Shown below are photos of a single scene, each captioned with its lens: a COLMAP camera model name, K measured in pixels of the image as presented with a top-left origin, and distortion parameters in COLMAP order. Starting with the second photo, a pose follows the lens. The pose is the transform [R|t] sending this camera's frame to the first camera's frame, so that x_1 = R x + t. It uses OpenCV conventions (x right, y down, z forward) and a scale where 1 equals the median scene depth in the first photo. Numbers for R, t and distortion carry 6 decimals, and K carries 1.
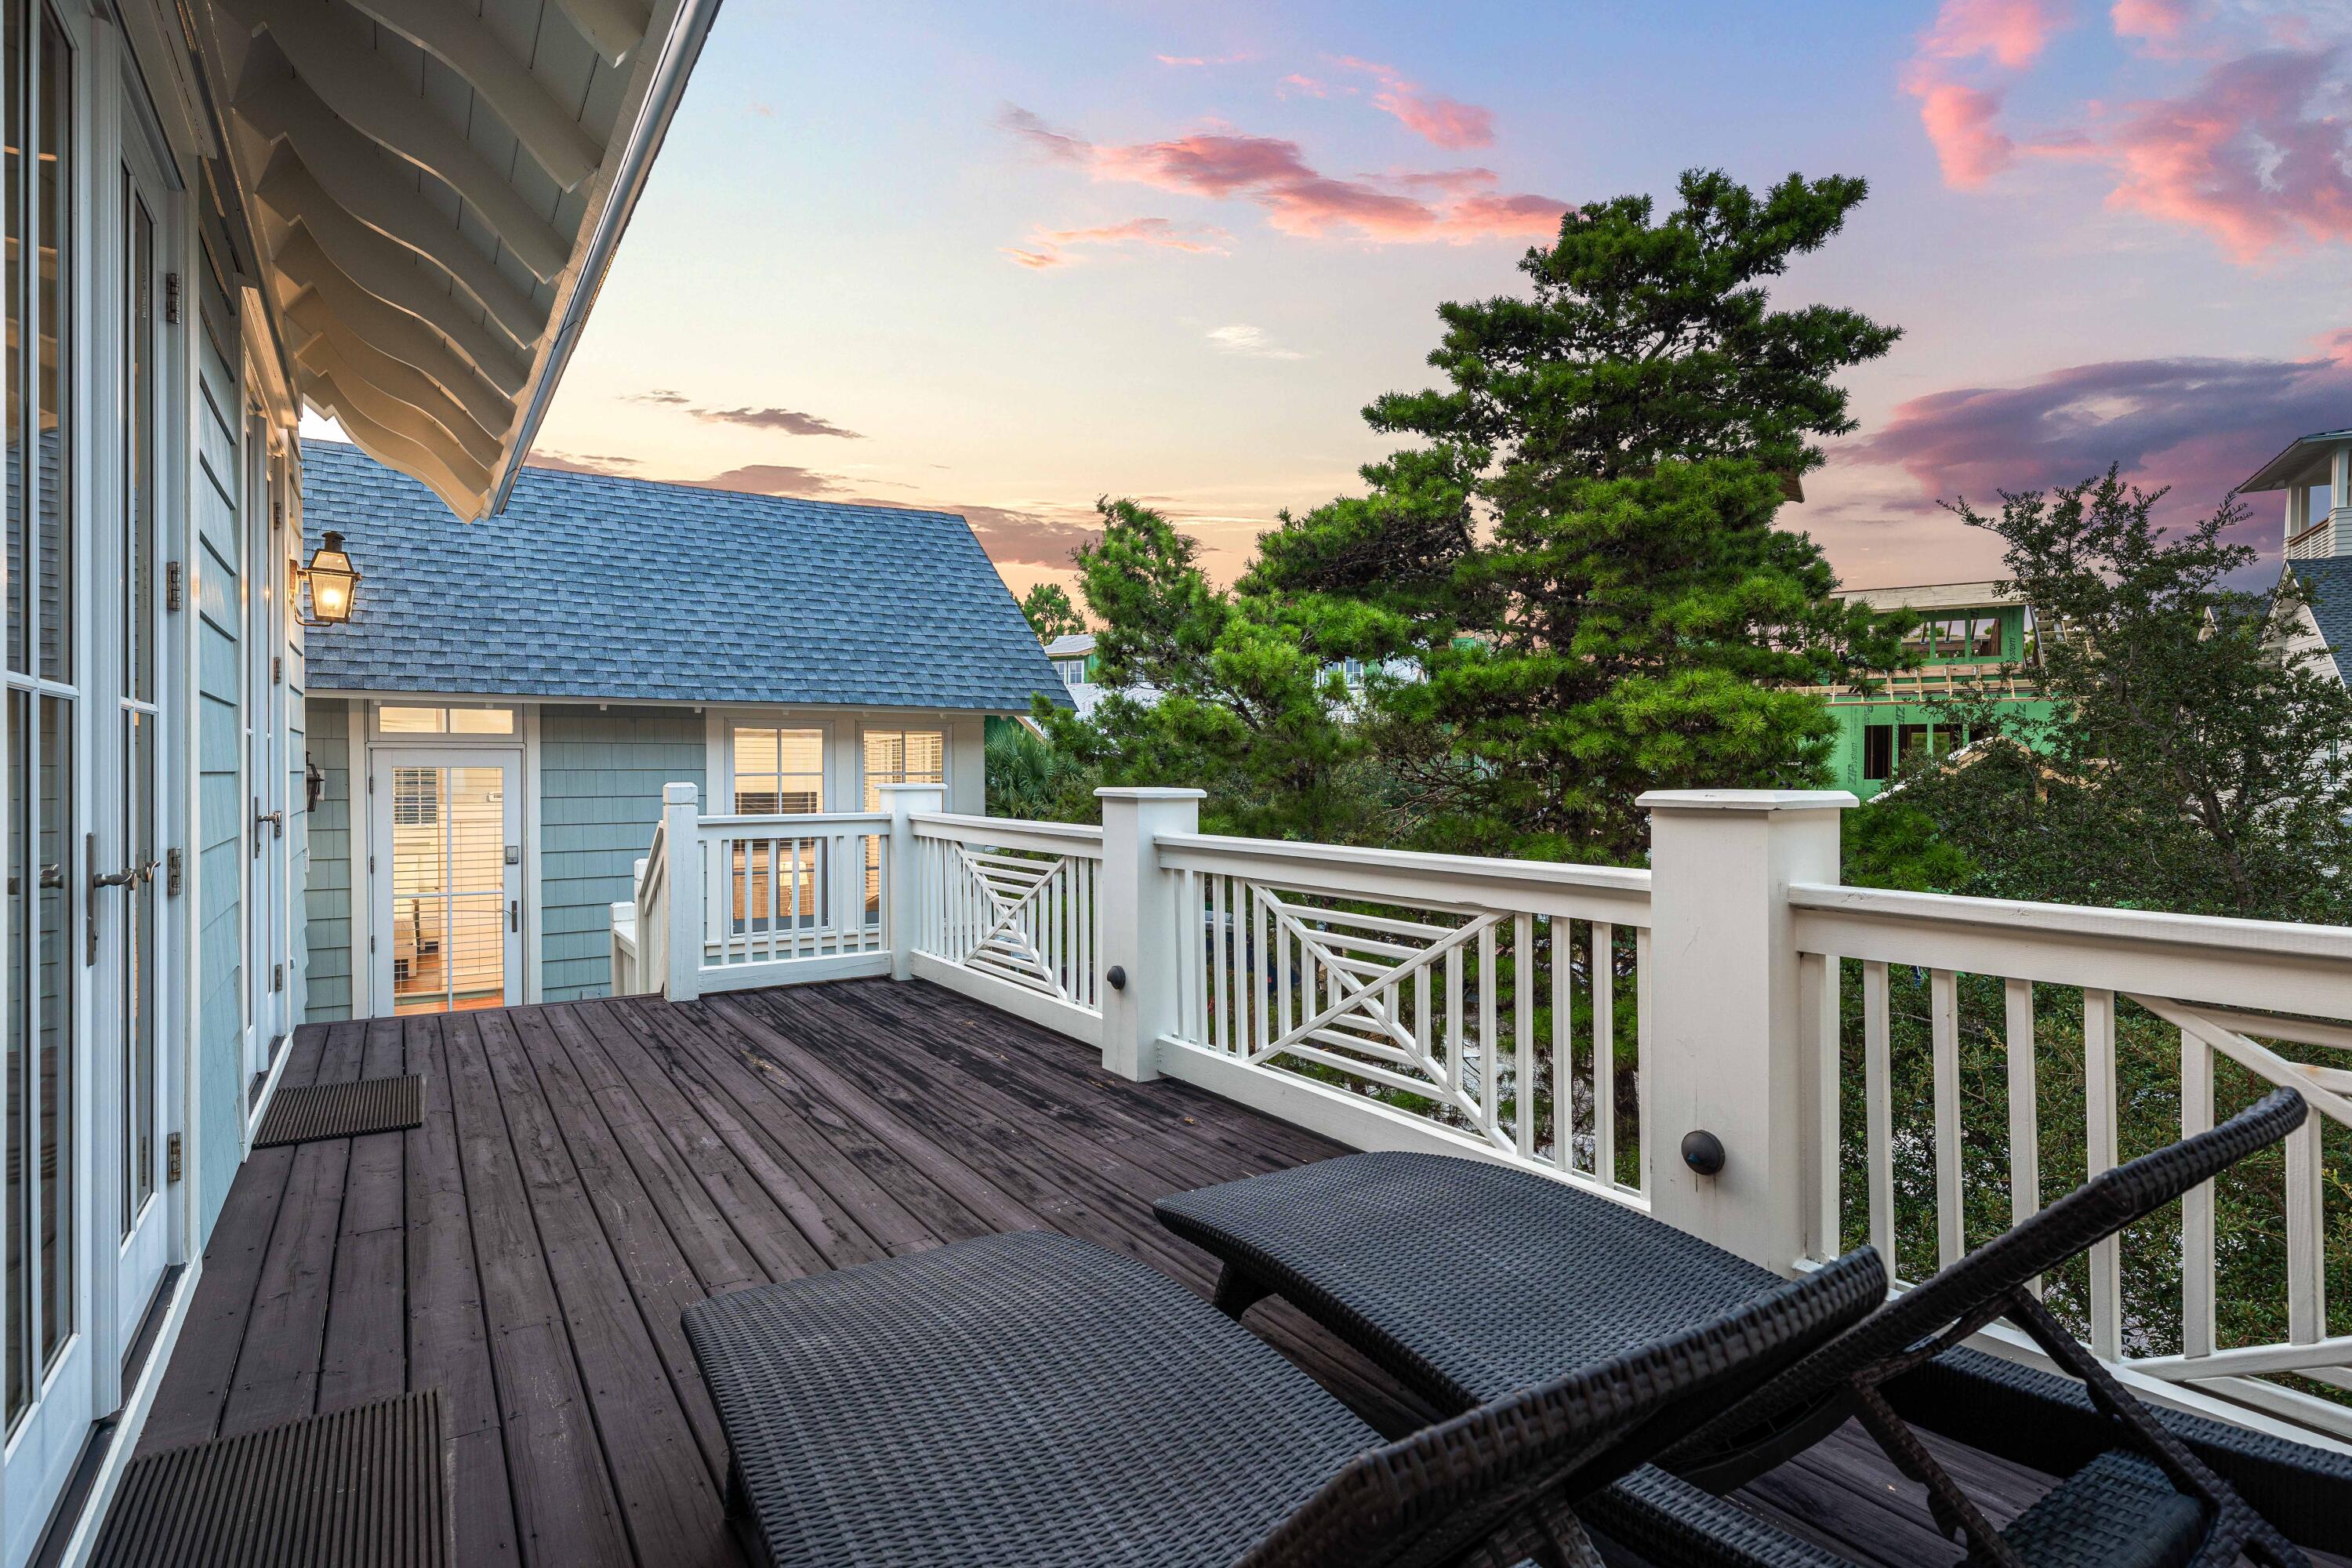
lens RADIAL K [[1173.1, 0, 1176.0], [0, 1173.1, 784.0], [0, 0, 1]] dist [0.000069, -0.000319]
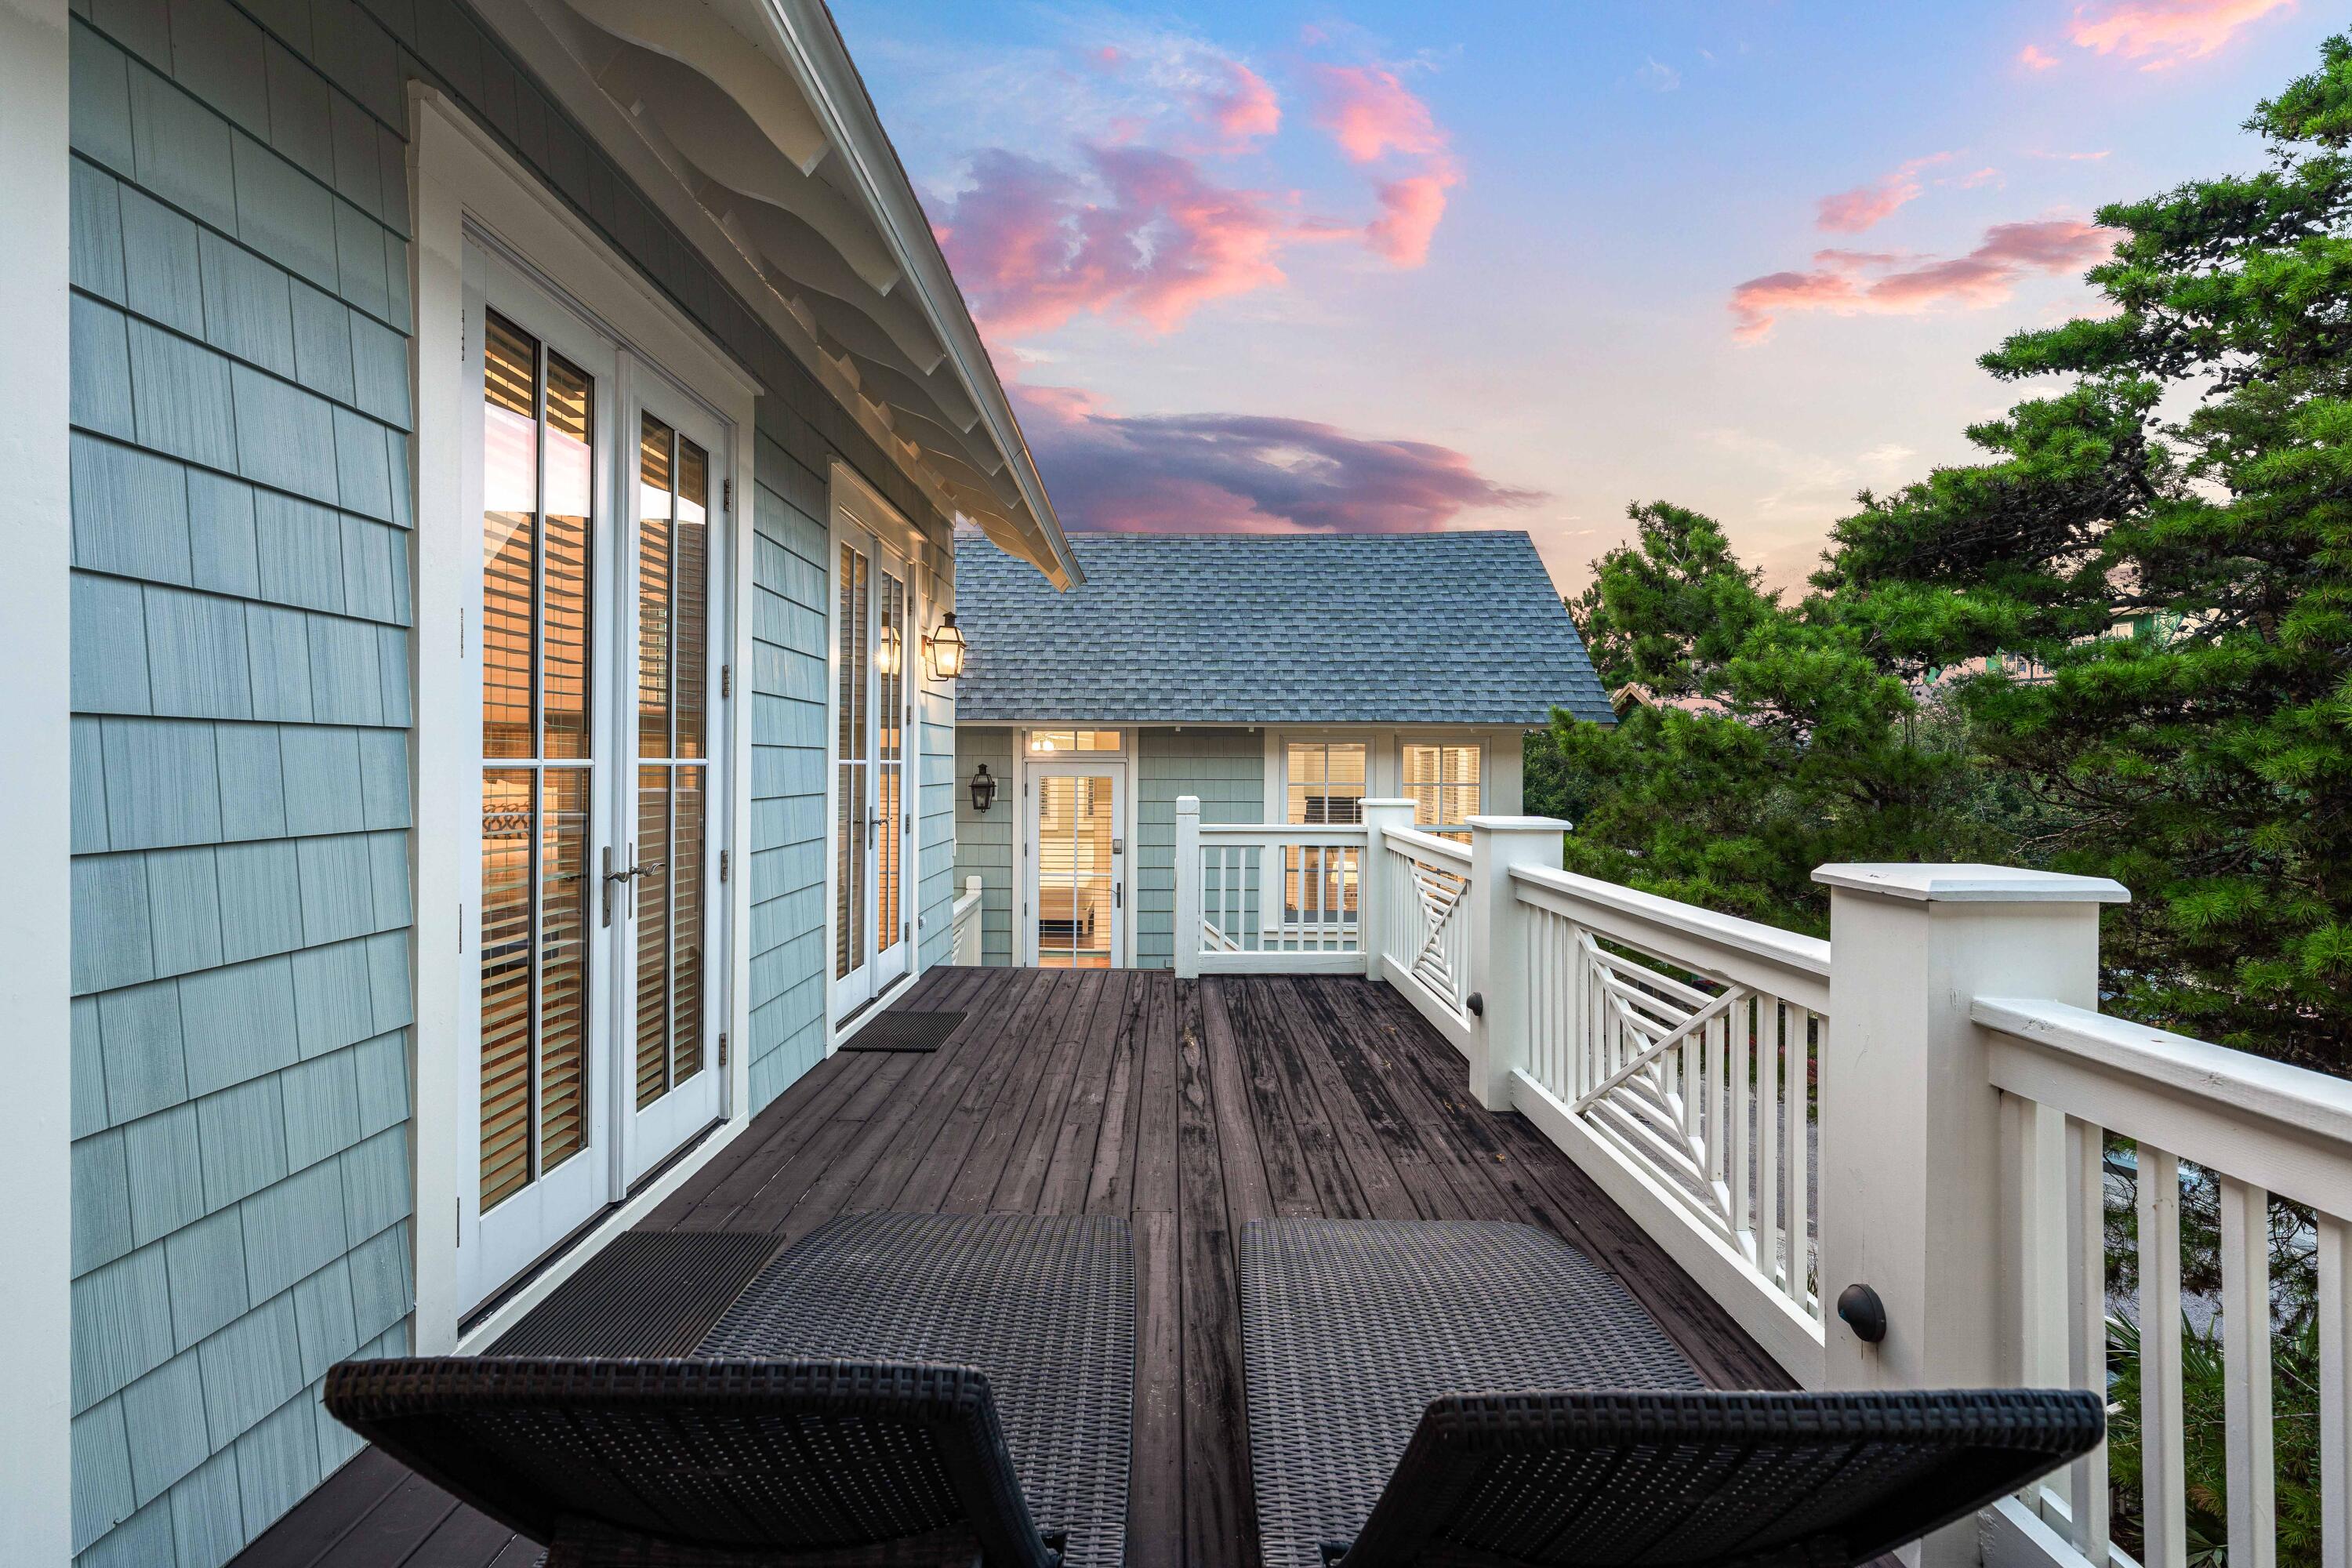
lens RADIAL K [[1113.3, 0, 1176.0], [0, 1113.3, 784.0], [0, 0, 1]] dist [-0.003296, -0.000528]
pose [[0.839165, 0.014499, -0.543684, 0.136683], [-0.013031, 0.999894, 0.006551, -0.015350], [0.543721, 0.001588, 0.839265, 0.027637]]
